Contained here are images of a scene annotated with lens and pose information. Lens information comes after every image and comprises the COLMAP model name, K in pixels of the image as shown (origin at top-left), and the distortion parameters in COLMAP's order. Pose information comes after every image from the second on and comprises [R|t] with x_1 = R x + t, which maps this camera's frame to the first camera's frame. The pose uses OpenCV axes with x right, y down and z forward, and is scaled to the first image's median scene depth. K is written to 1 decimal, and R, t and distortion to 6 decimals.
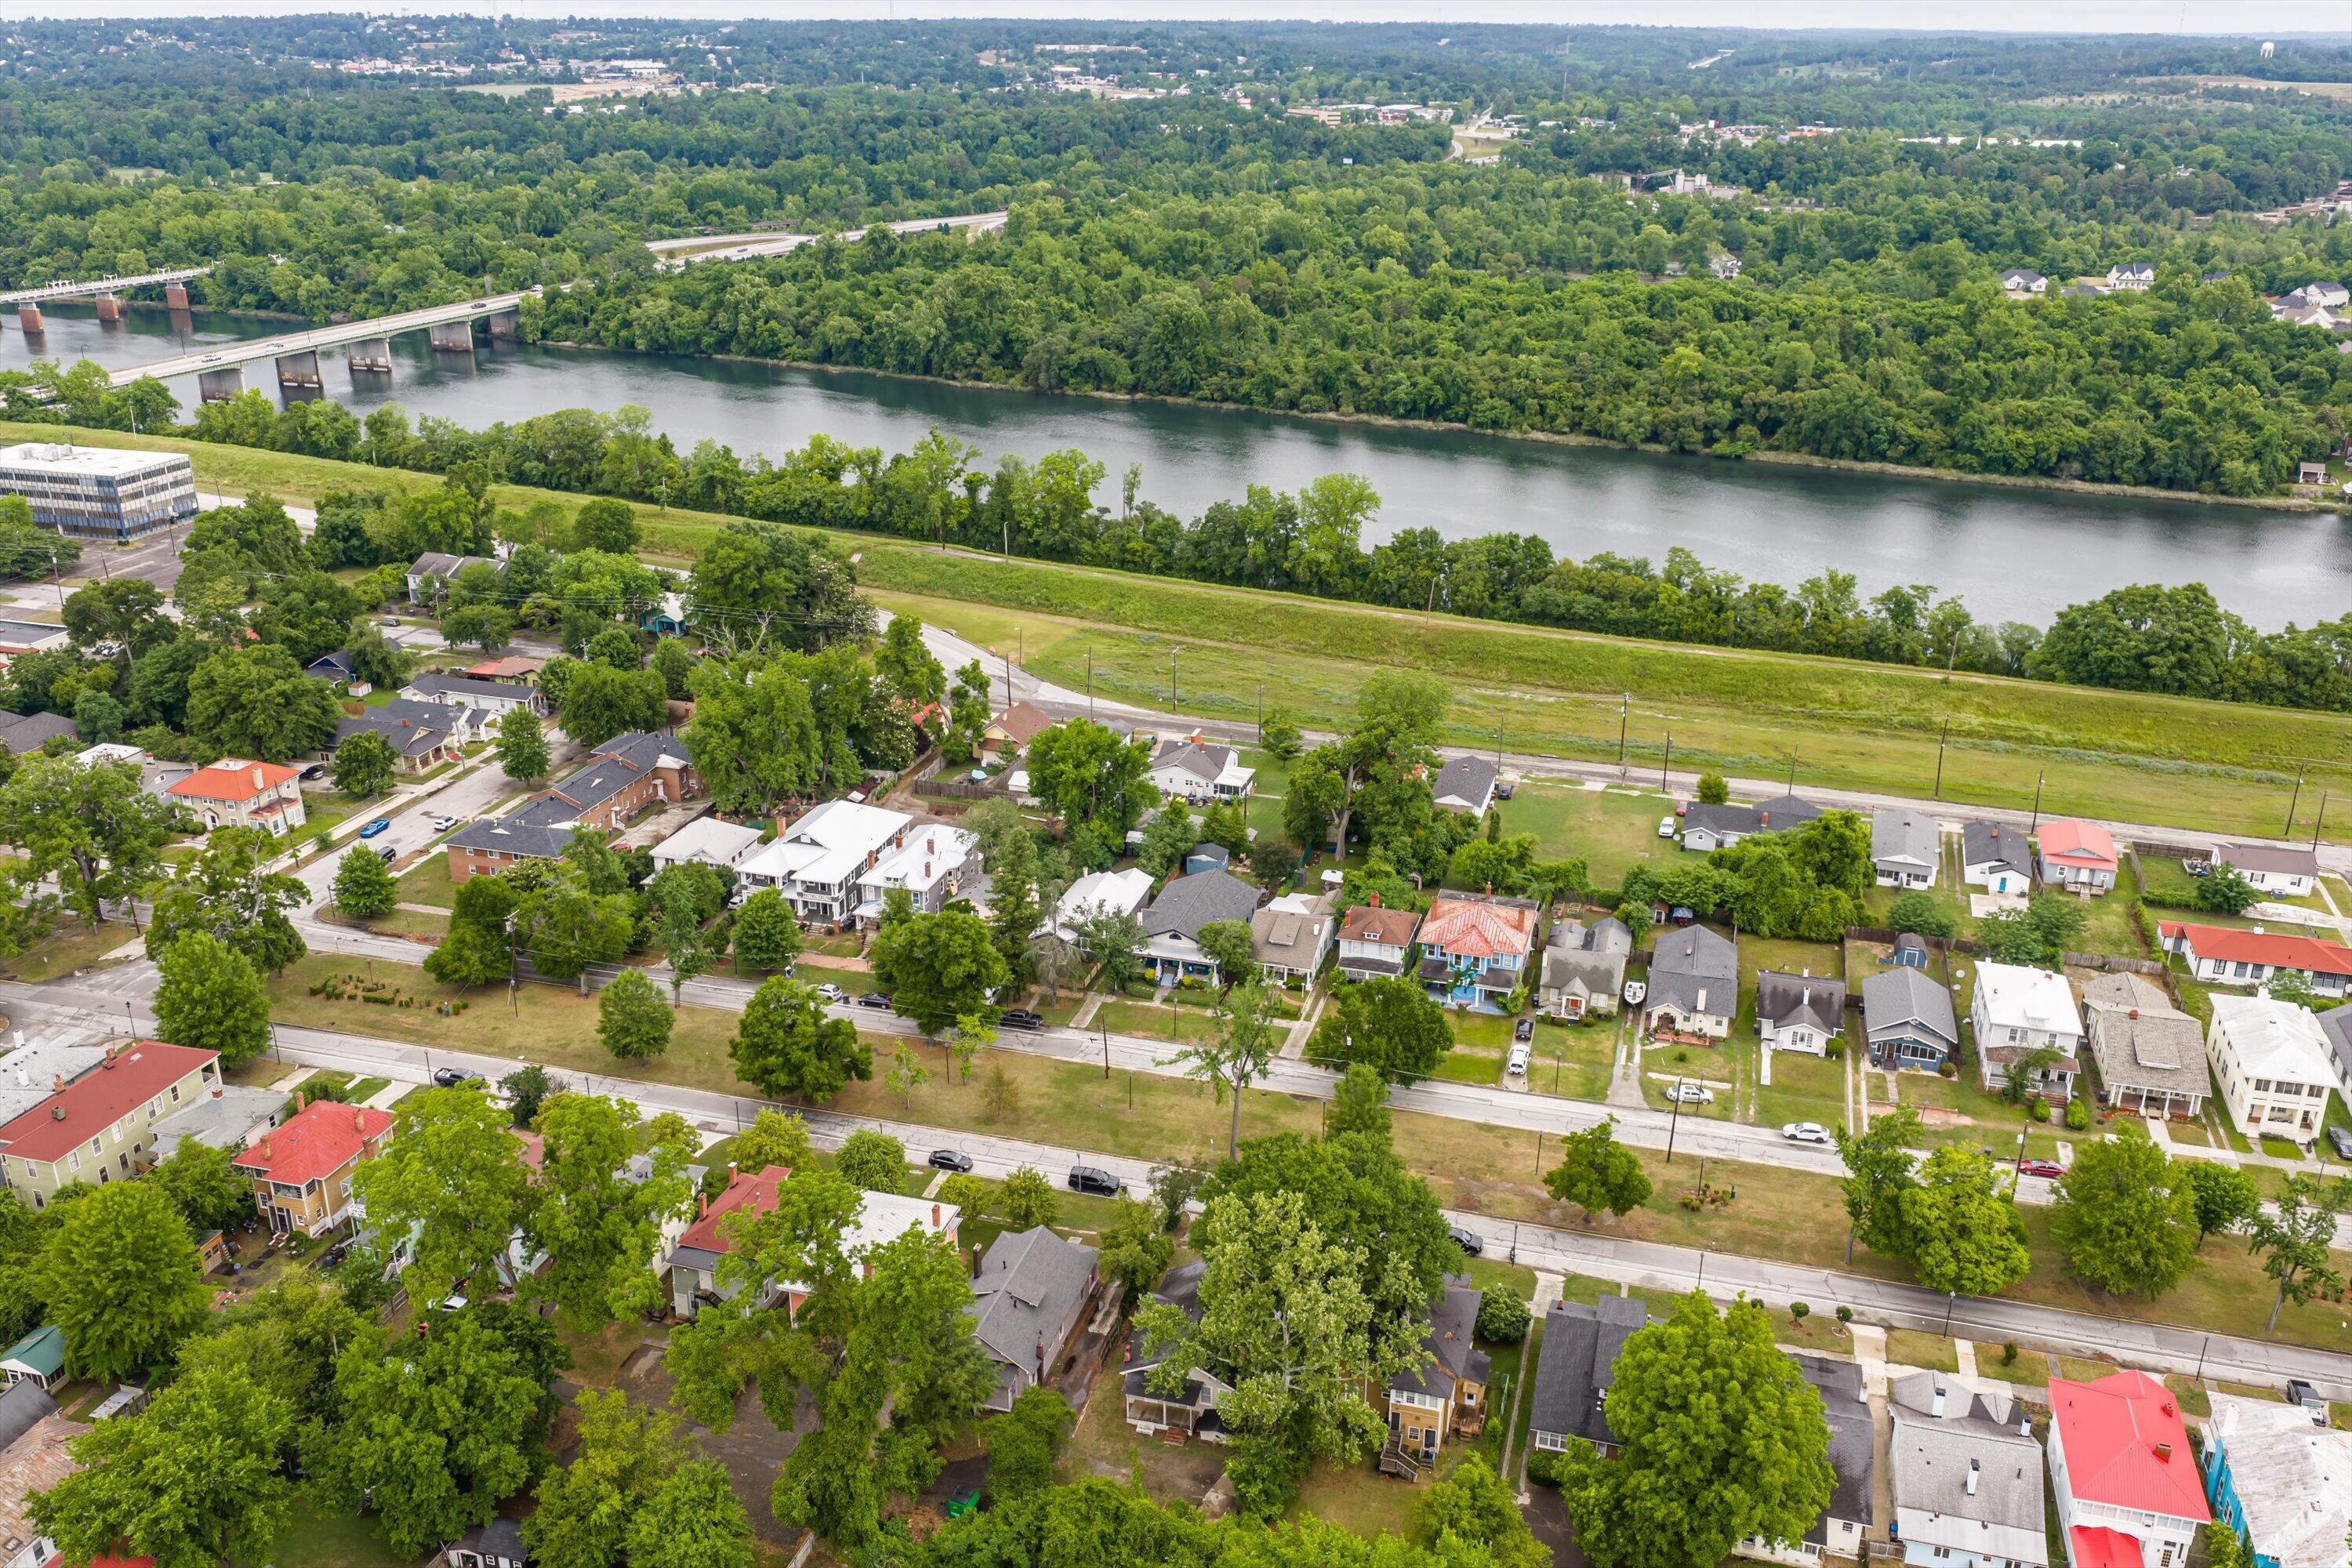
lens RADIAL K [[1944.1, 0, 1179.1], [0, 1944.1, 797.5], [0, 0, 1]] dist [0.014629, -0.033445]
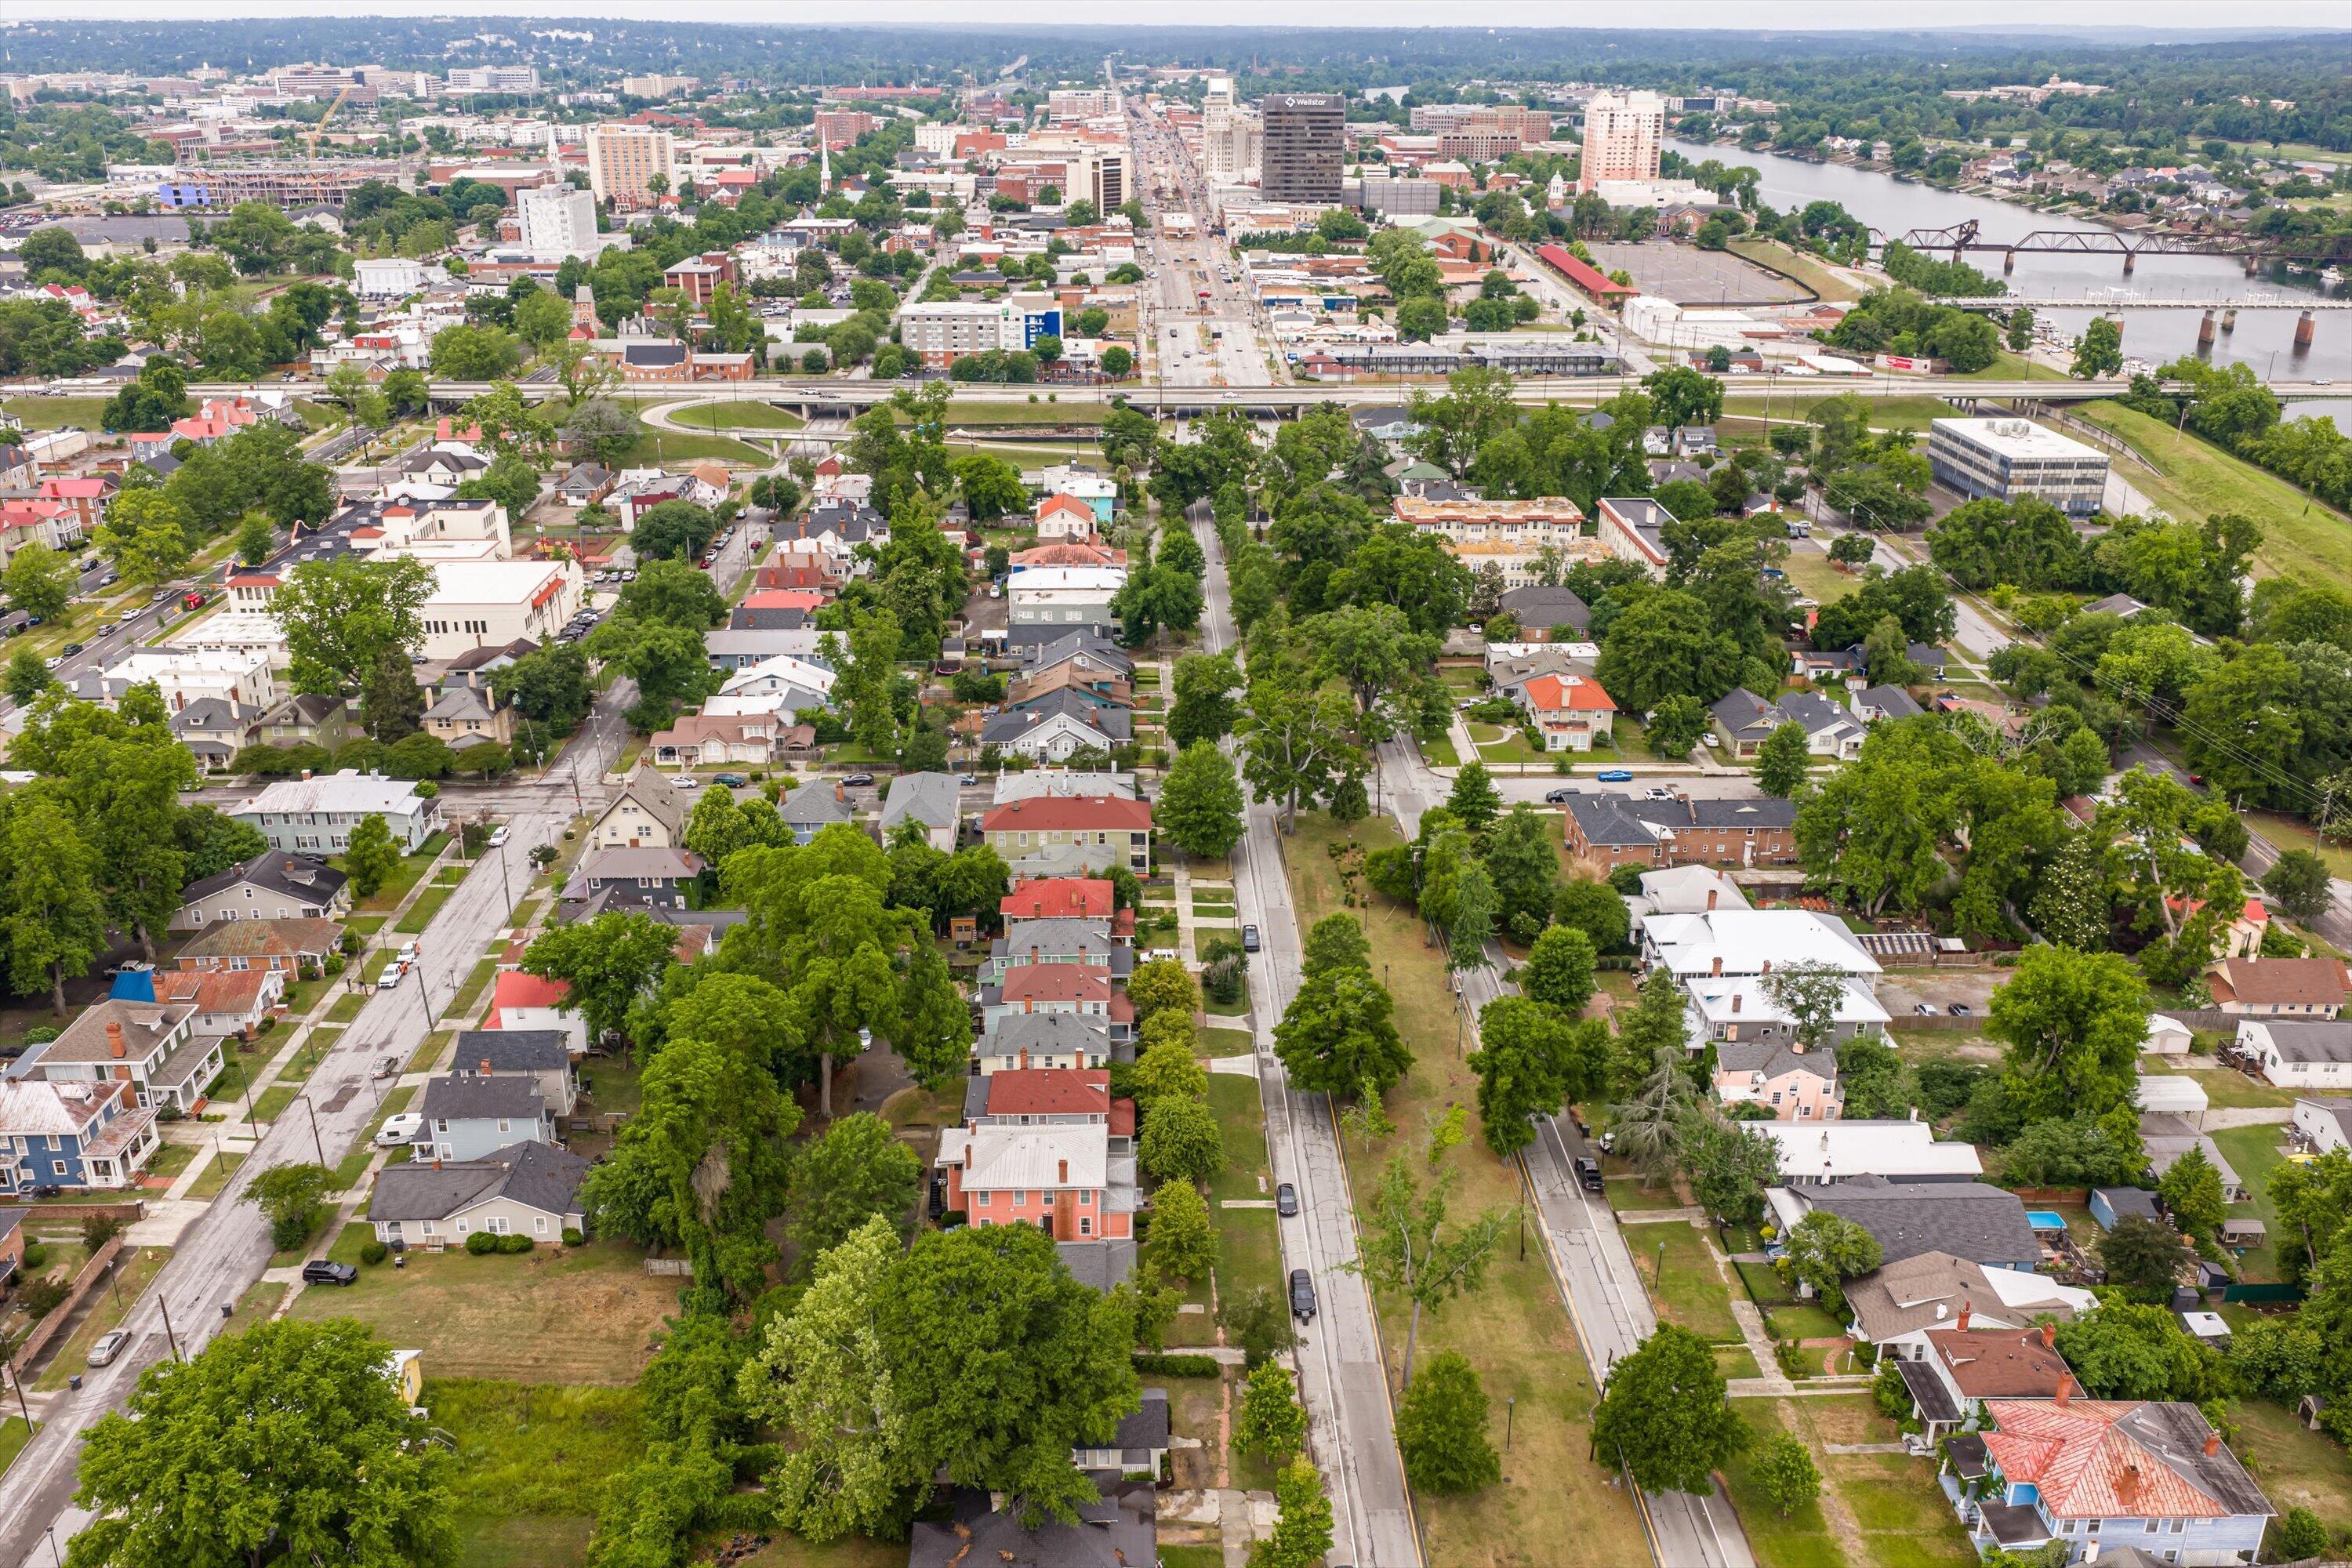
lens RADIAL K [[1944.1, 0, 1179.1], [0, 1944.1, 797.5], [0, 0, 1]] dist [0.014629, -0.033445]
pose [[0.297712, 0.347187, -0.889286, 0.298522], [-0.349386, 0.906523, 0.236951, -0.092302], [0.888424, 0.240161, 0.391185, 0.248483]]
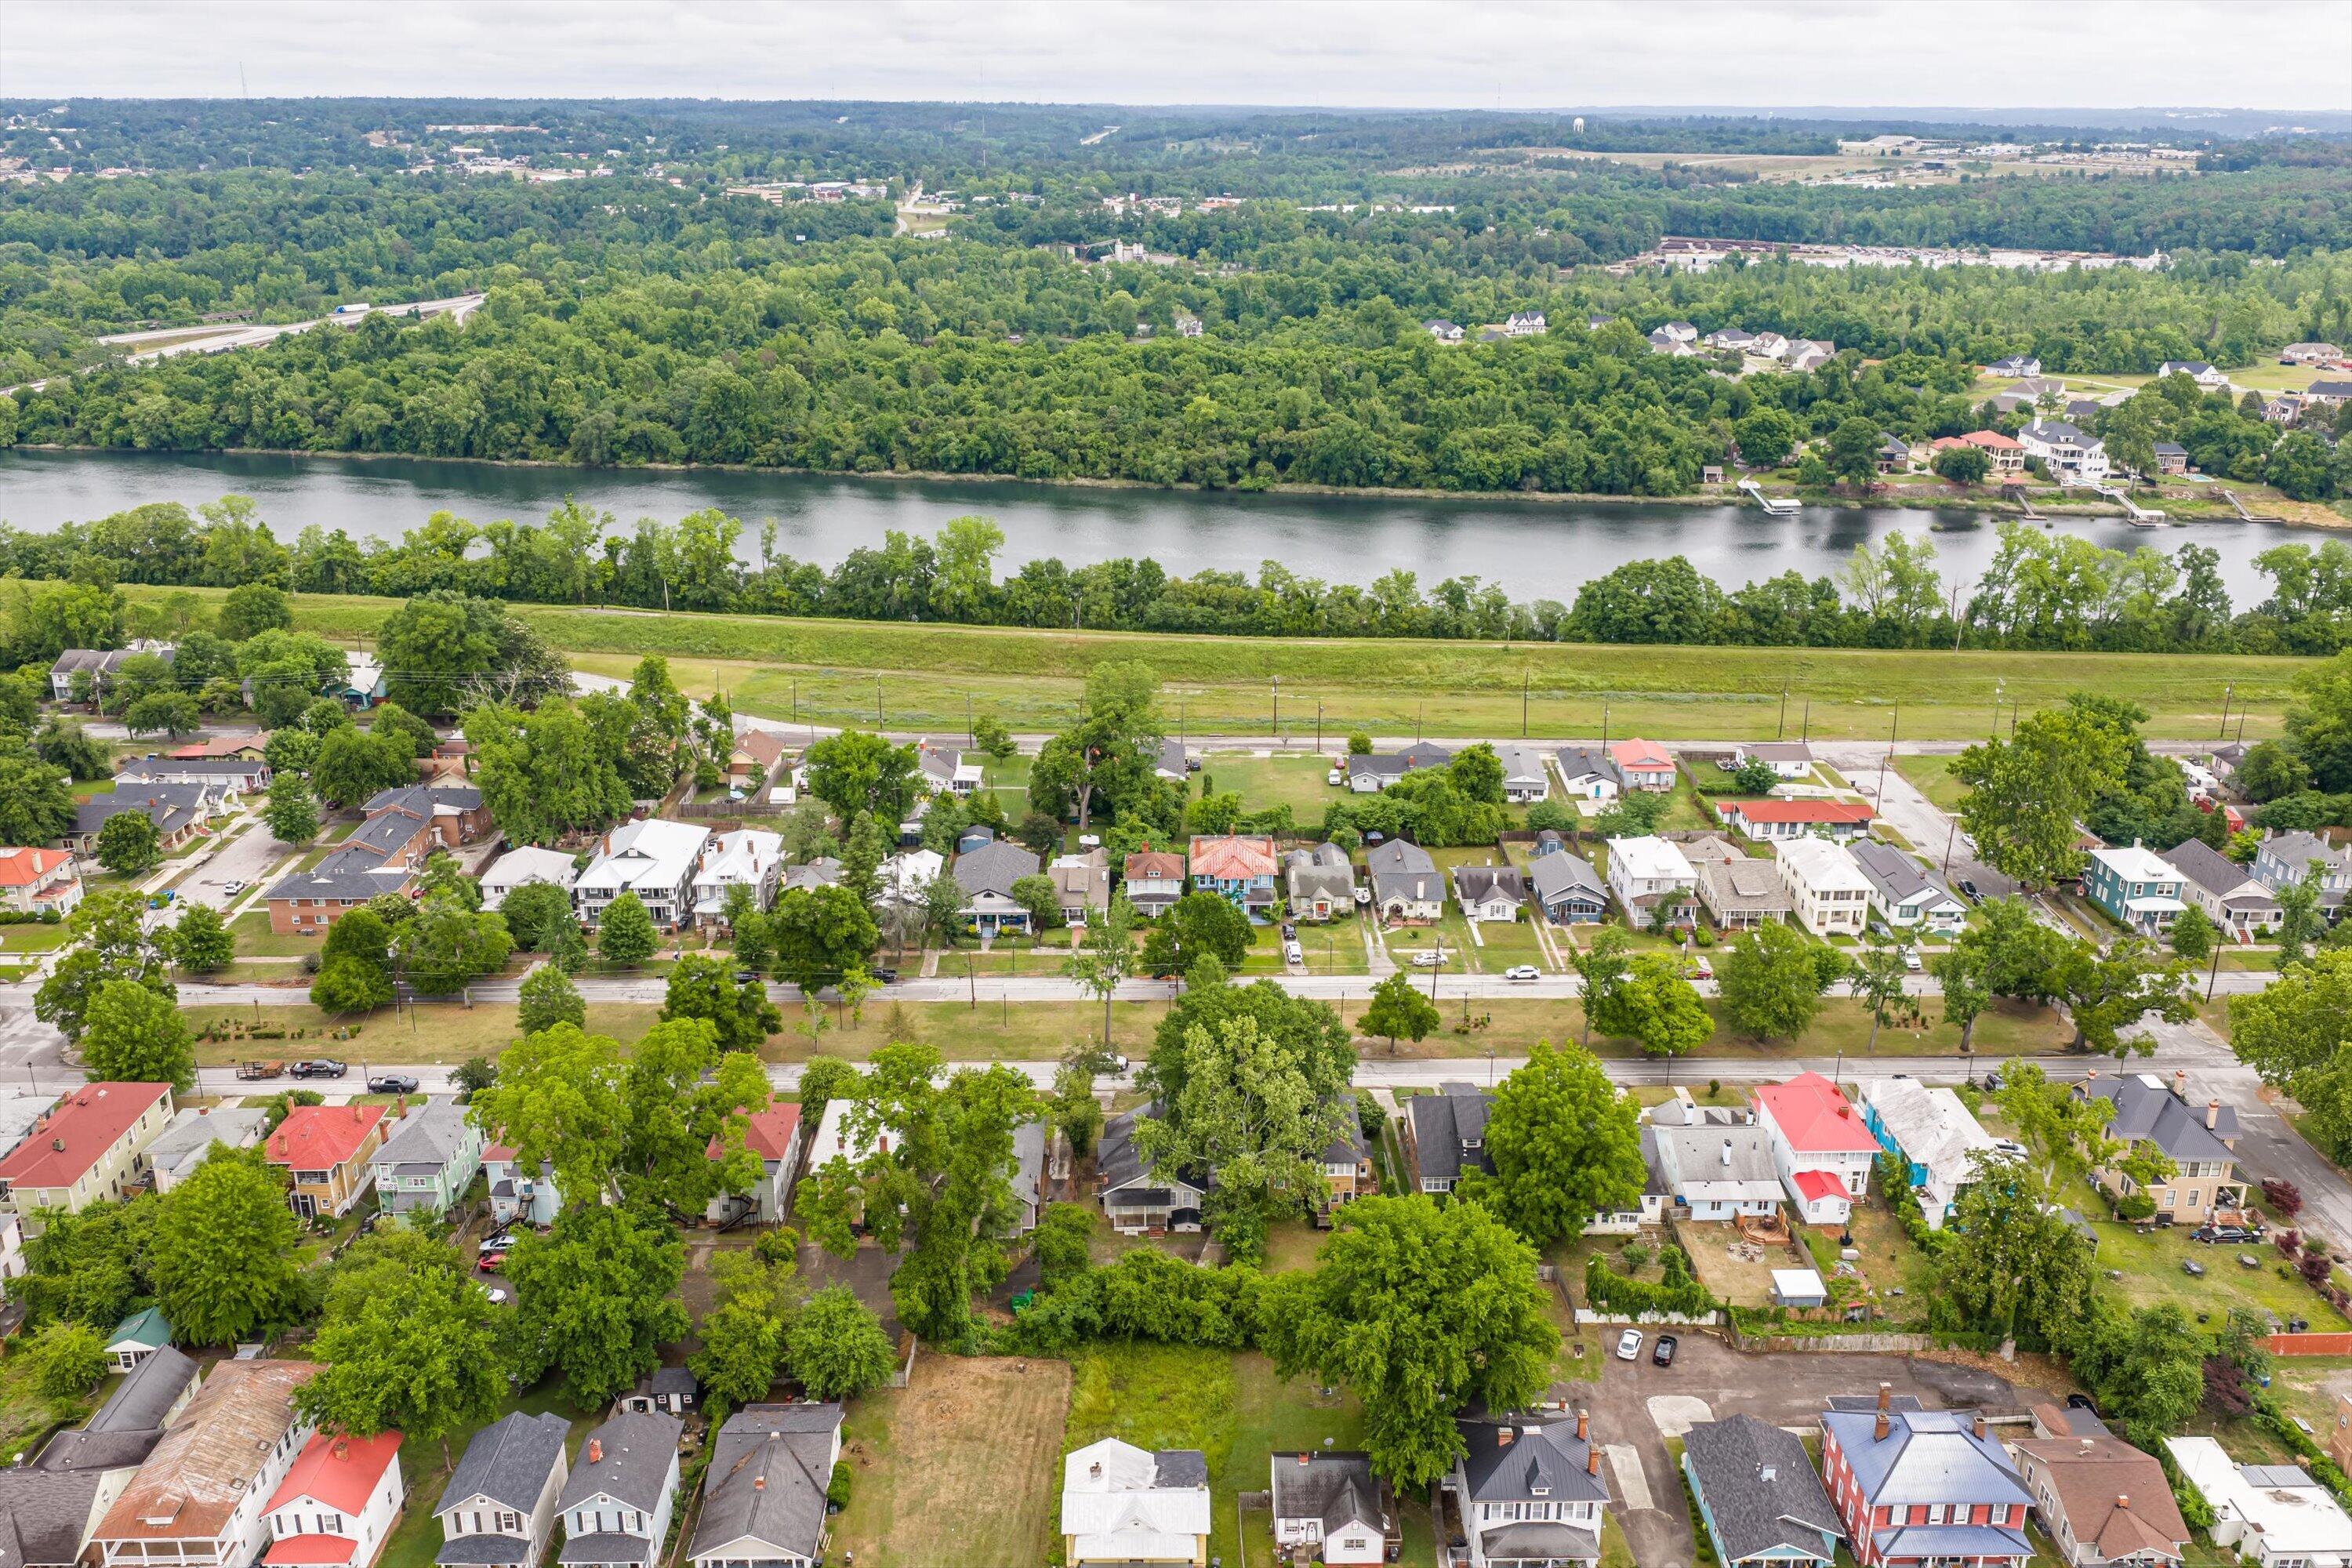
lens RADIAL K [[1944.1, 0, 1179.1], [0, 1944.1, 797.5], [0, 0, 1]] dist [0.014629, -0.033445]
pose [[0.956025, -0.099569, 0.275864, -0.115824], [0.109053, 0.993850, -0.019215, 0.026475], [-0.272255, 0.048454, 0.961004, -0.090174]]
